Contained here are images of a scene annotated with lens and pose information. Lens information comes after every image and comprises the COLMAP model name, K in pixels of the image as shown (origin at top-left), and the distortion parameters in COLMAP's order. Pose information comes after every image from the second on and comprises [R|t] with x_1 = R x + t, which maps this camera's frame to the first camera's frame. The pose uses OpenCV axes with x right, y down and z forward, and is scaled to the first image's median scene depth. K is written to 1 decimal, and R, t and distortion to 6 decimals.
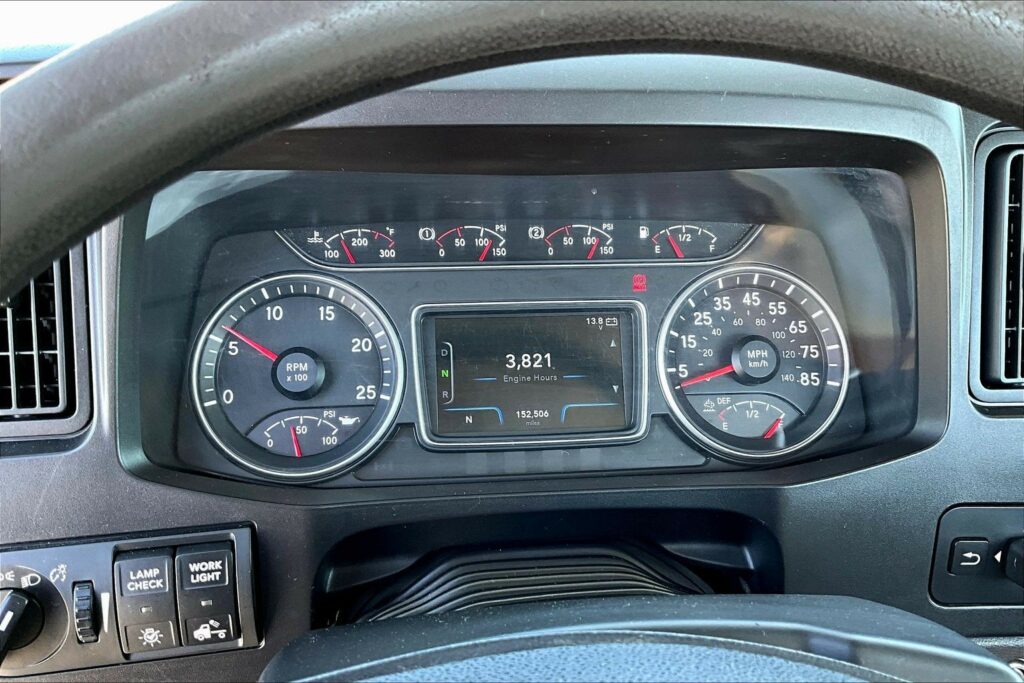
lens RADIAL K [[840.0, 0, 509.7], [0, 840.0, 336.5], [0, 0, 1]] dist [0.118347, -0.245348]
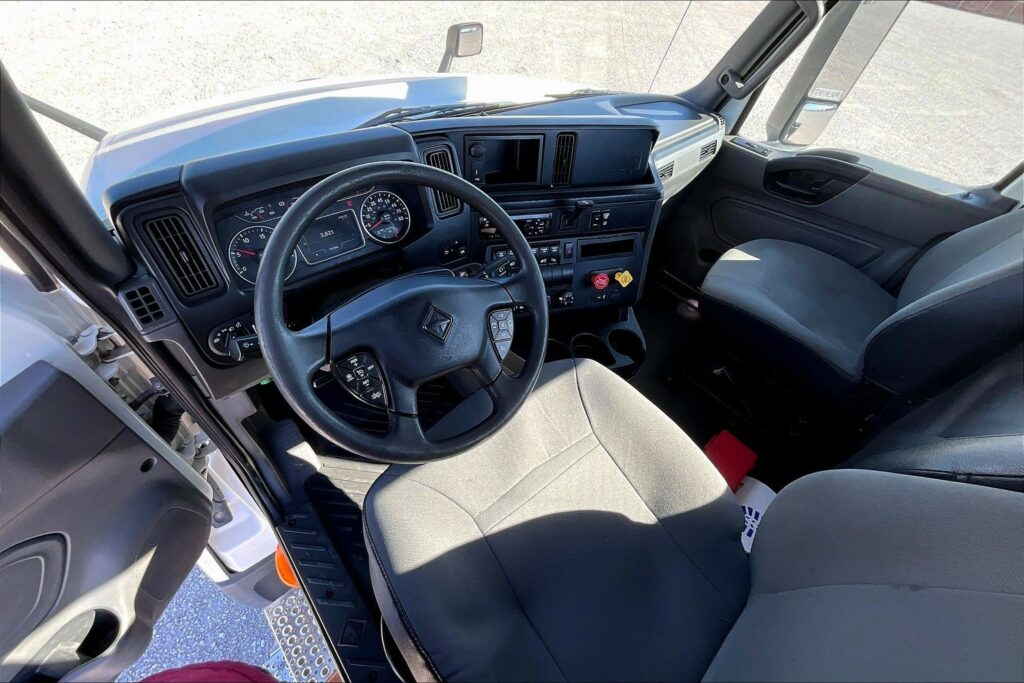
lens RADIAL K [[412.4, 0, 512.0], [0, 412.4, 341.5], [0, 0, 1]] dist [-0.001188, -0.000068]
pose [[0.802404, -0.388574, 0.452944, -0.316773], [0.170471, 0.876595, 0.450024, -0.223067], [-0.571916, -0.283887, 0.769623, -0.916227]]
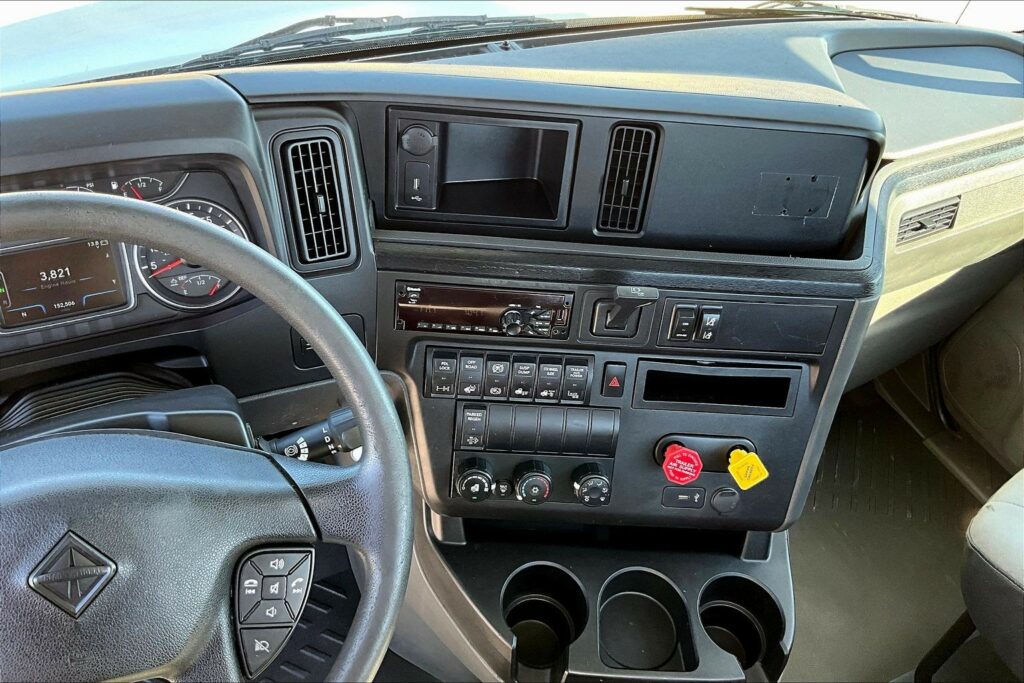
lens RADIAL K [[840.0, 0, 509.7], [0, 840.0, 336.5], [0, 0, 1]] dist [0.118347, -0.245348]
pose [[0.943031, -0.173528, 0.283866, 0.378180], [0.073715, 0.940981, 0.330334, -0.351972], [-0.324435, -0.290590, 0.900166, -0.874304]]
